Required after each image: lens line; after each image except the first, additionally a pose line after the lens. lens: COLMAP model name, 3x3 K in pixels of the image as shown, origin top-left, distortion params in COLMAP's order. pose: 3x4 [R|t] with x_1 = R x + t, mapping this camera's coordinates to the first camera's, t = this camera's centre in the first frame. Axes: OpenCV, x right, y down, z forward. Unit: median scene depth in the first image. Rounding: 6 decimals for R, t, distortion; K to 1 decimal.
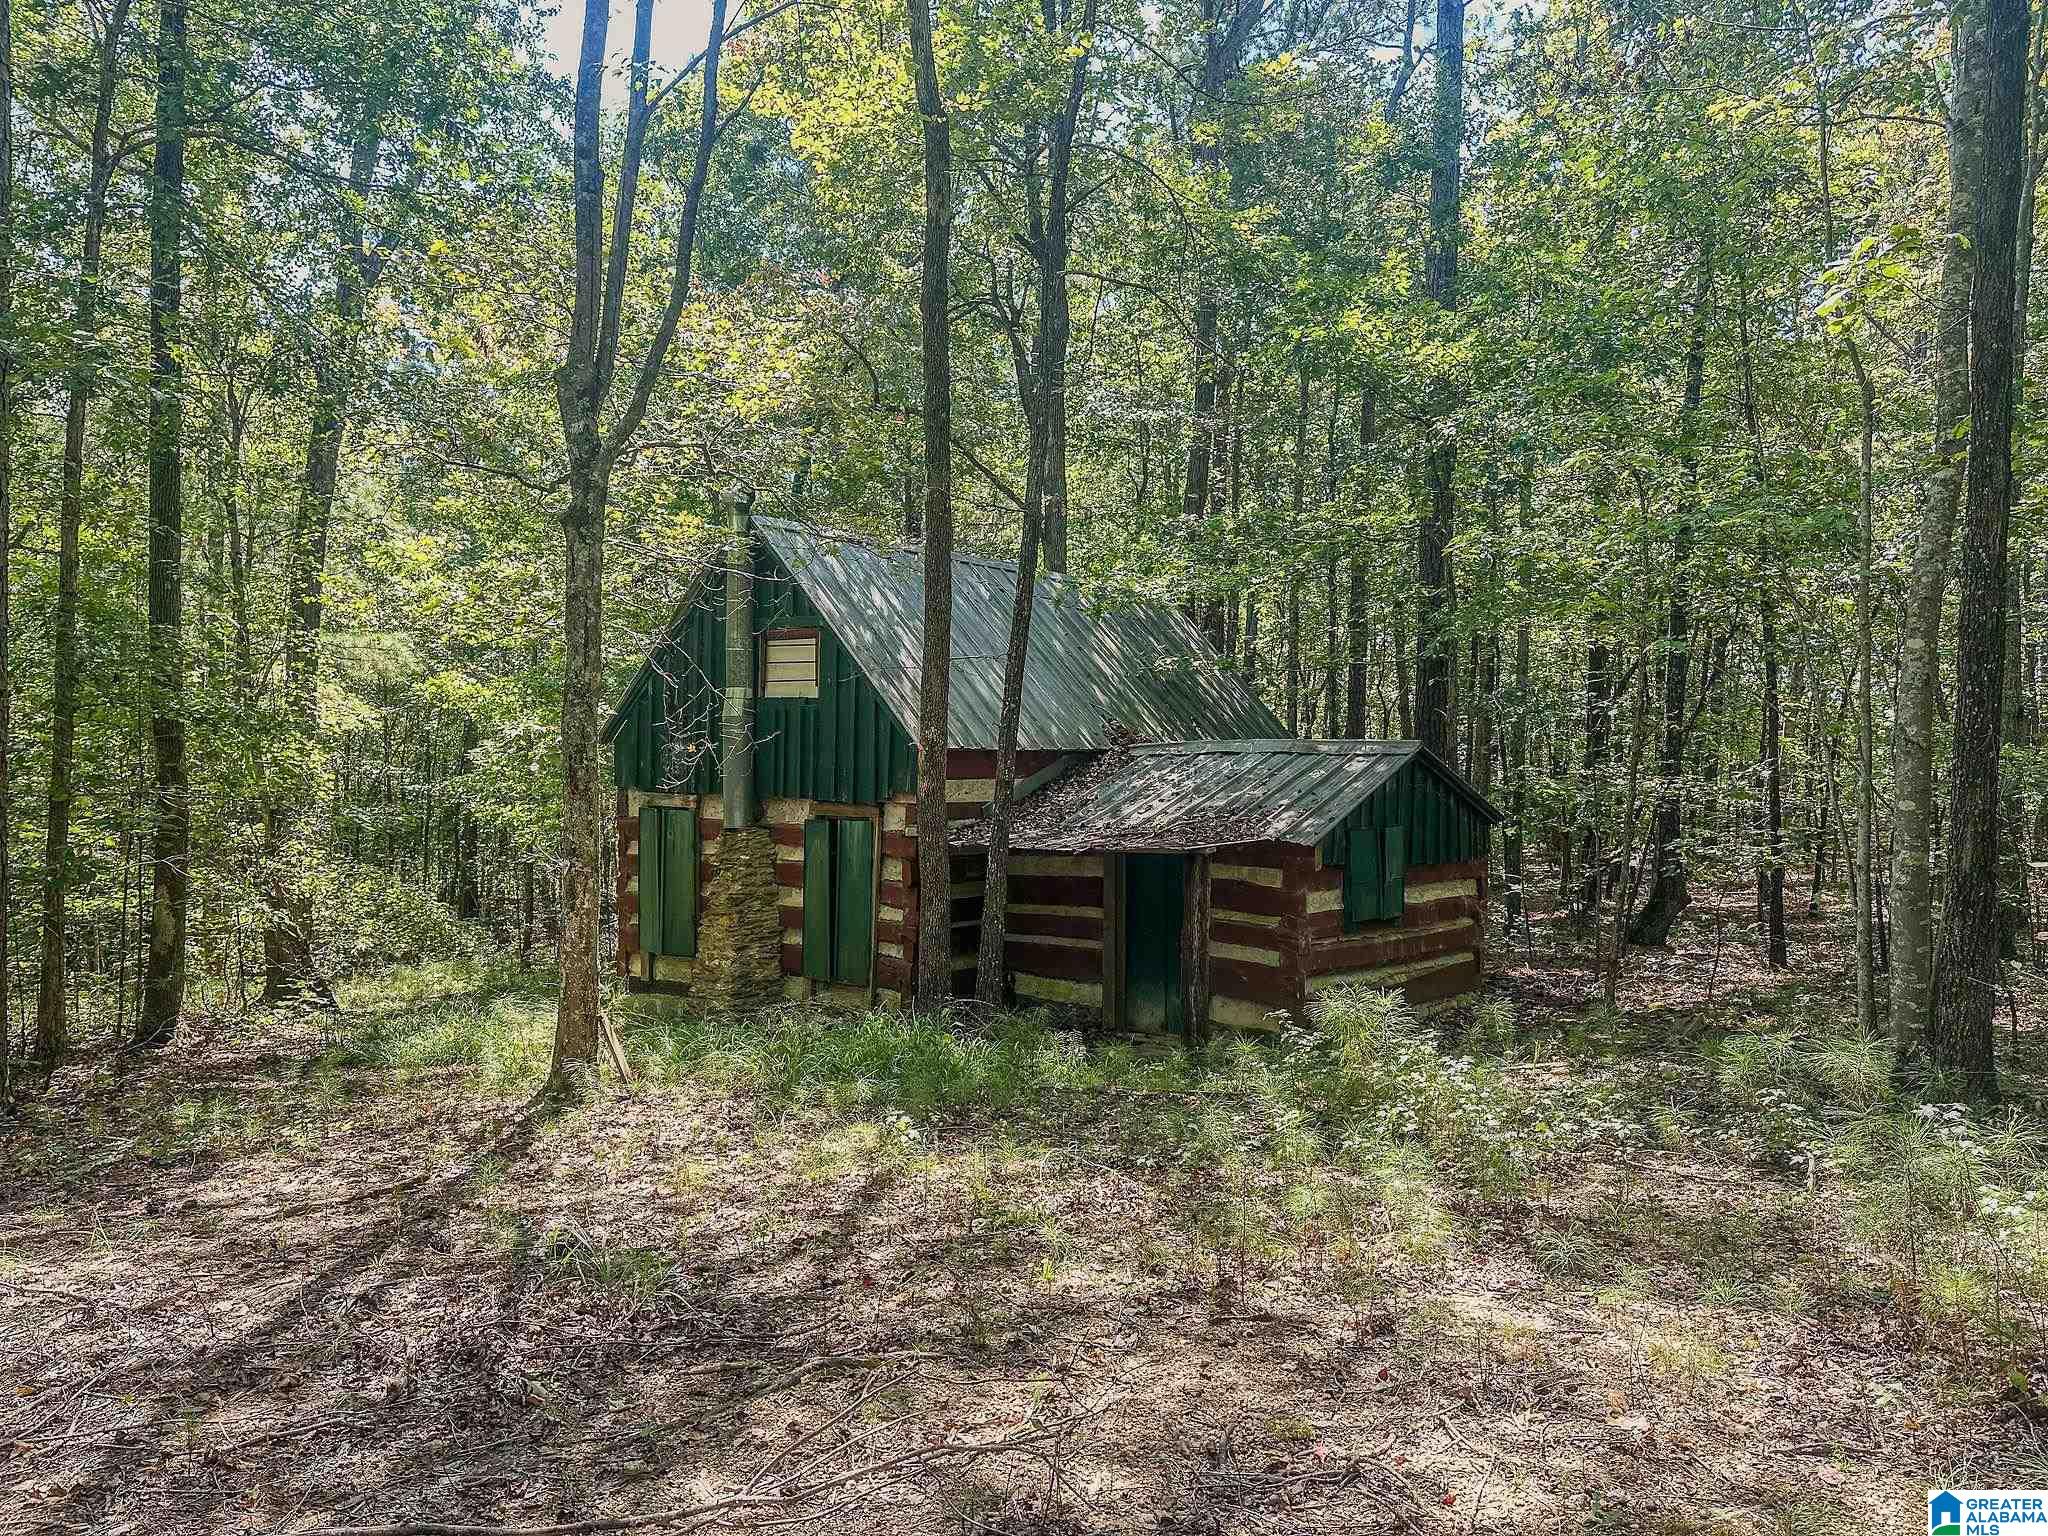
lens RADIAL K [[1470.0, 0, 996.6], [0, 1470.0, 758.1], [0, 0, 1]] dist [0.153508, -0.233609]
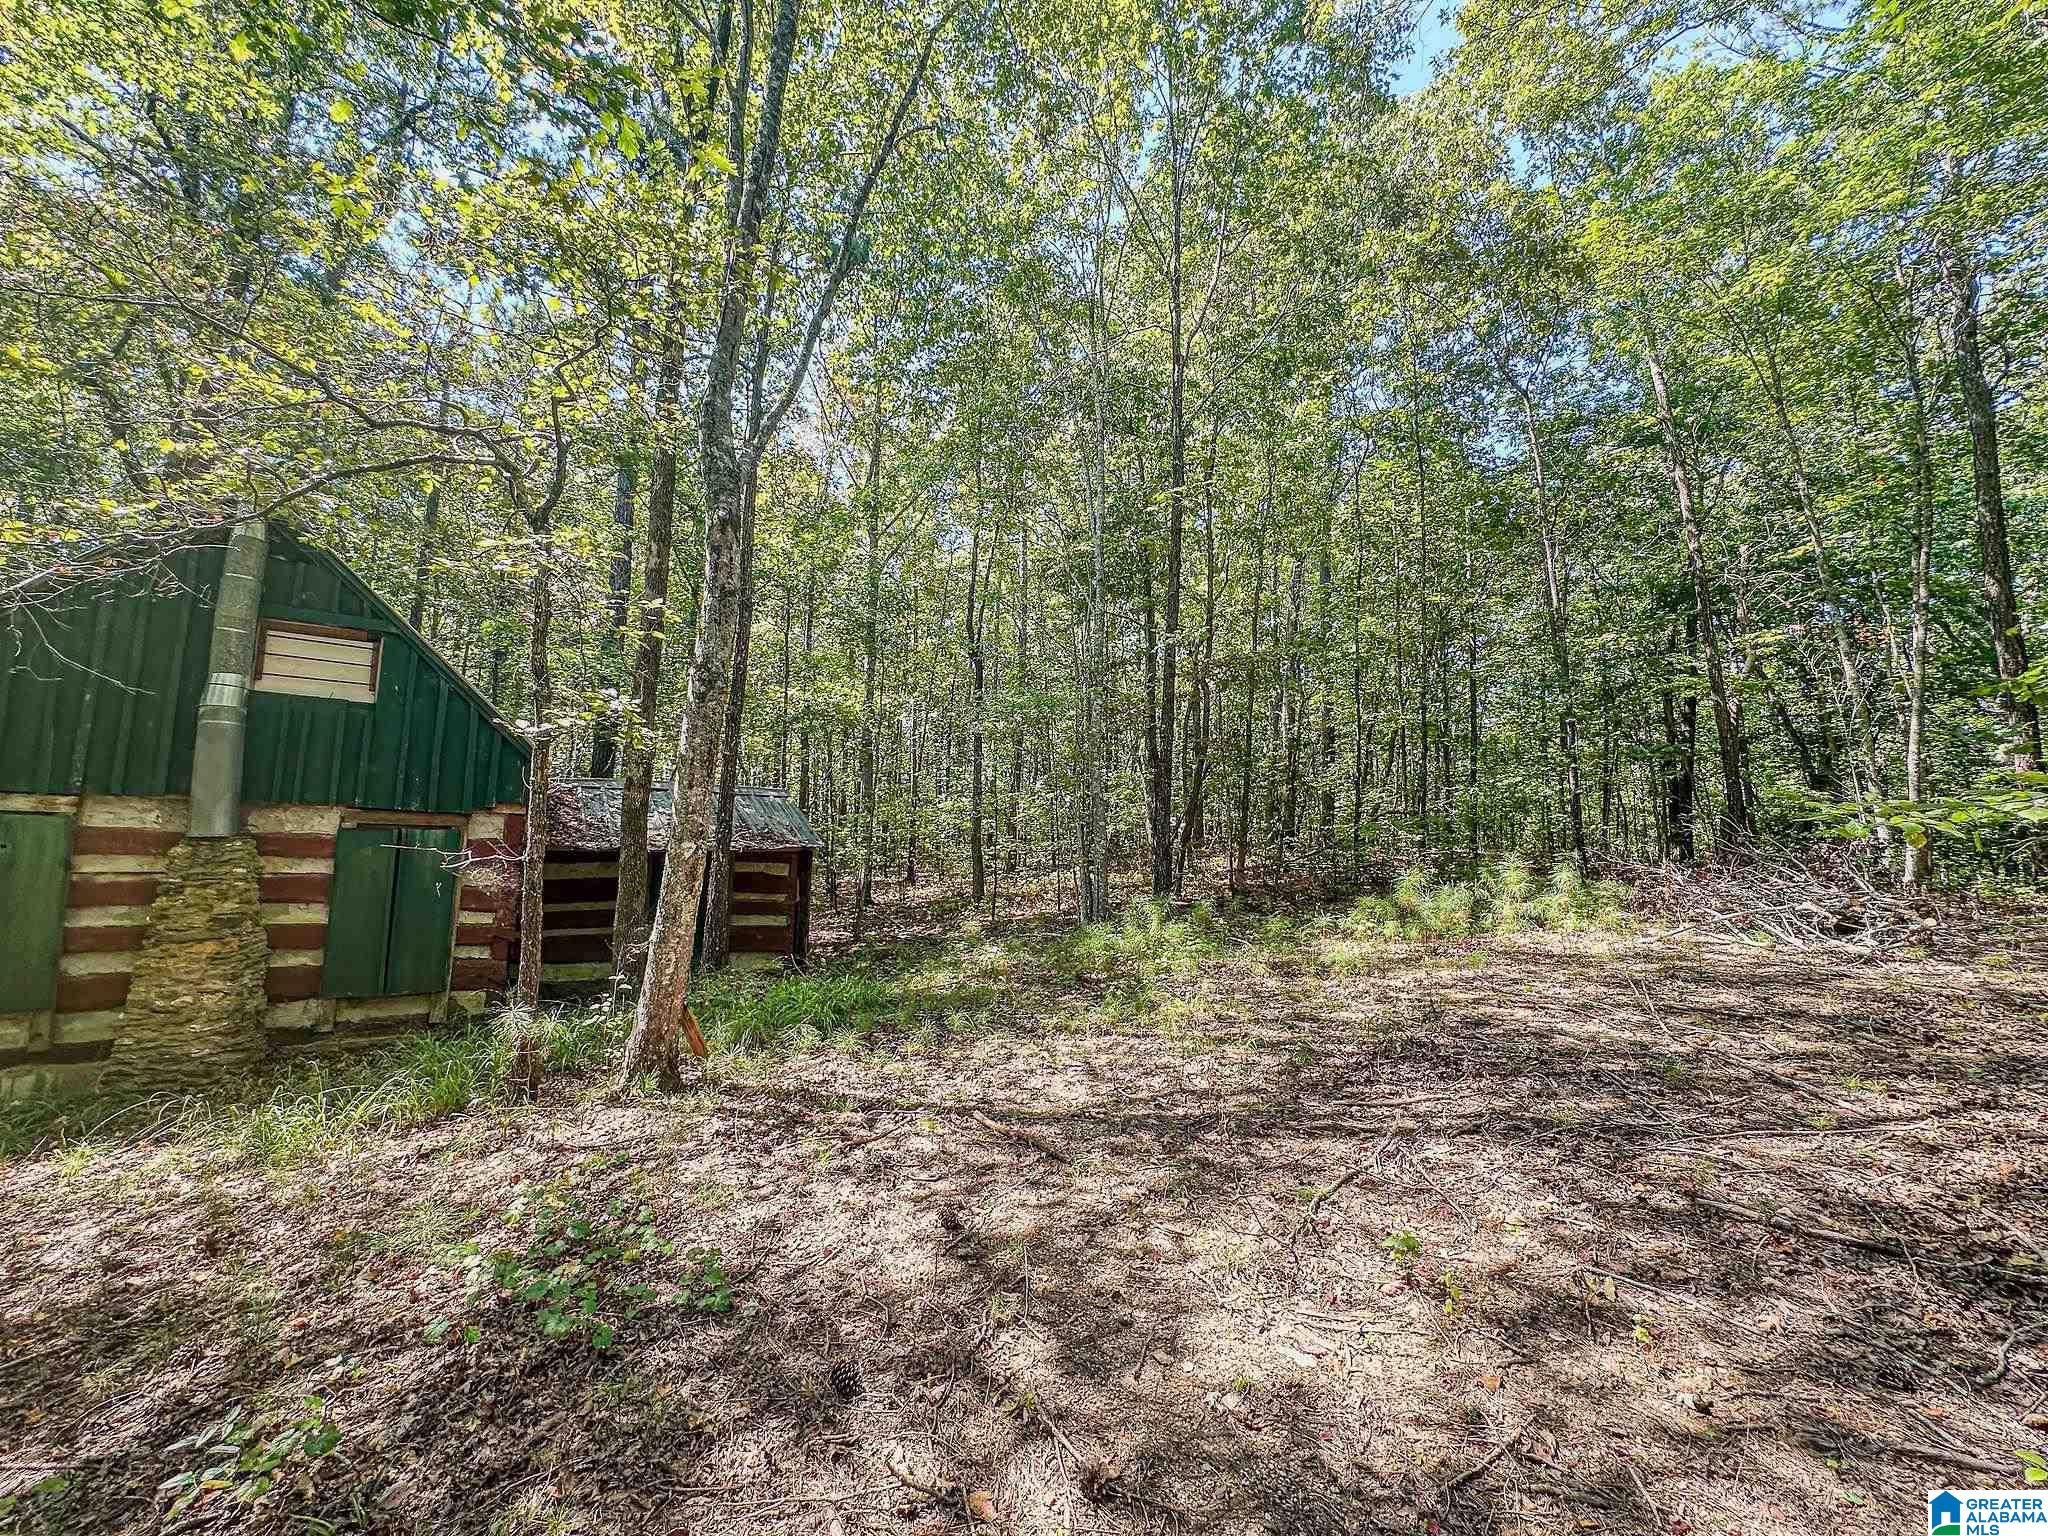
lens RADIAL K [[876.5, 0, 1069.8], [0, 876.5, 763.3], [0, 0, 1]] dist [-0.000852, -0.000489]
pose [[0.281391, 0.096433, 0.954736, -0.571710], [-0.015919, 0.995270, -0.095835, 0.049955], [-0.959461, 0.011769, 0.281595, 0.423157]]
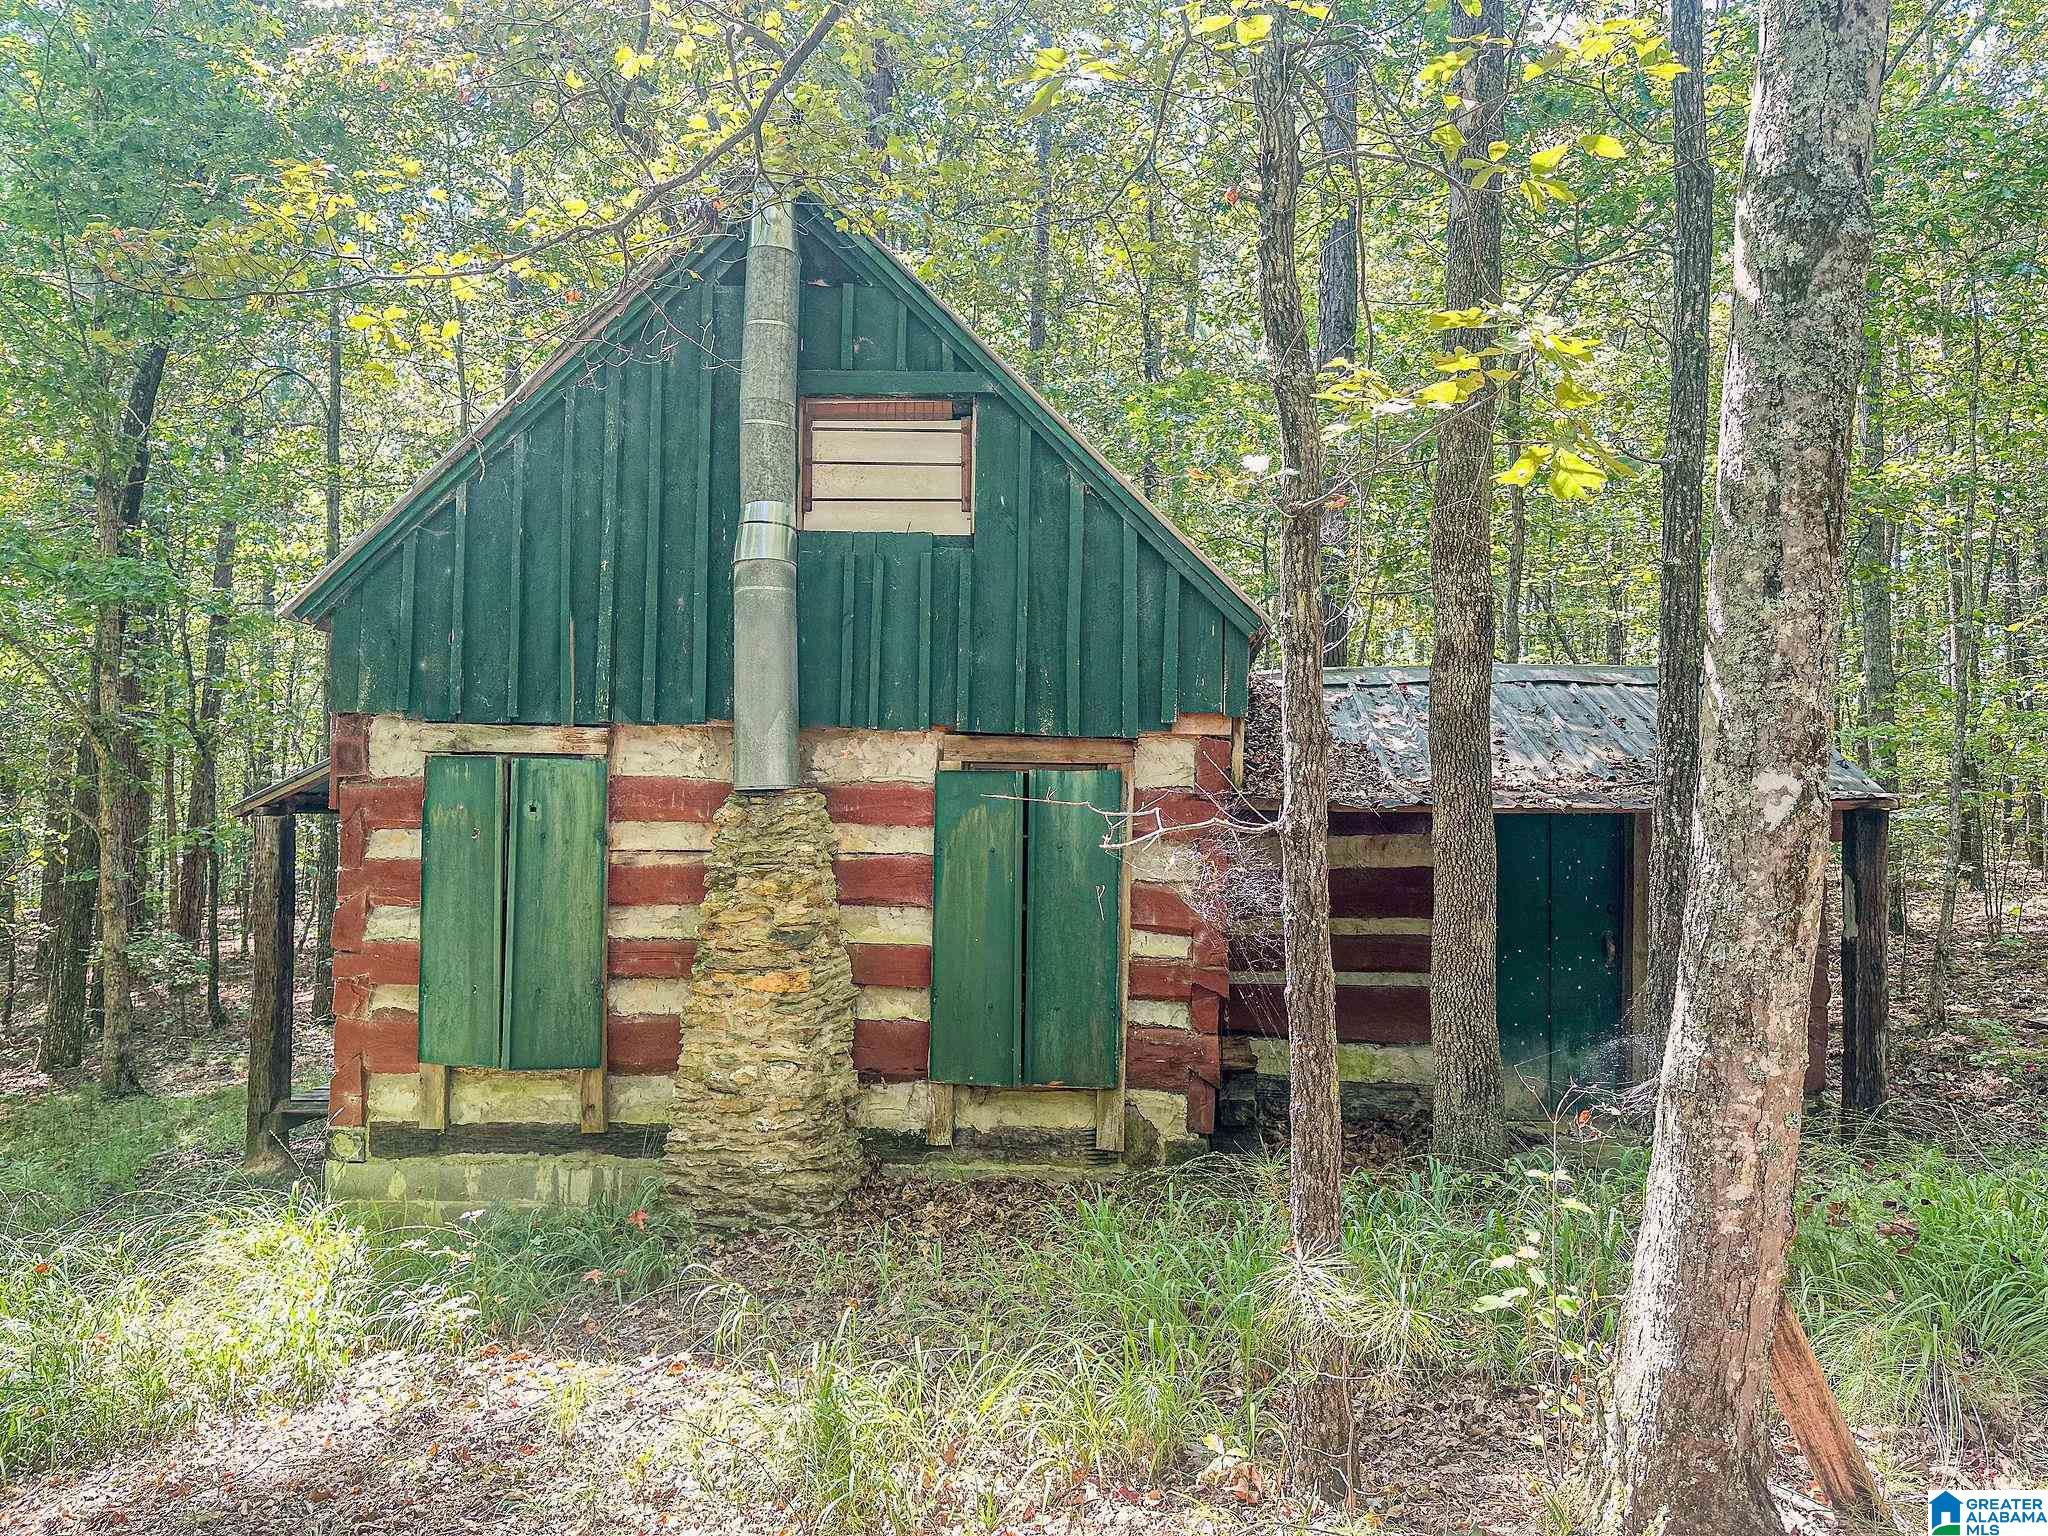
lens RADIAL K [[1470.0, 0, 996.6], [0, 1470.0, 758.1], [0, 0, 1]] dist [0.153508, -0.233609]
pose [[0.822510, 0.019681, 0.568410, -0.428541], [-0.004798, 0.999606, -0.027669, 0.054868], [-0.568731, 0.020030, 0.822280, 0.609873]]
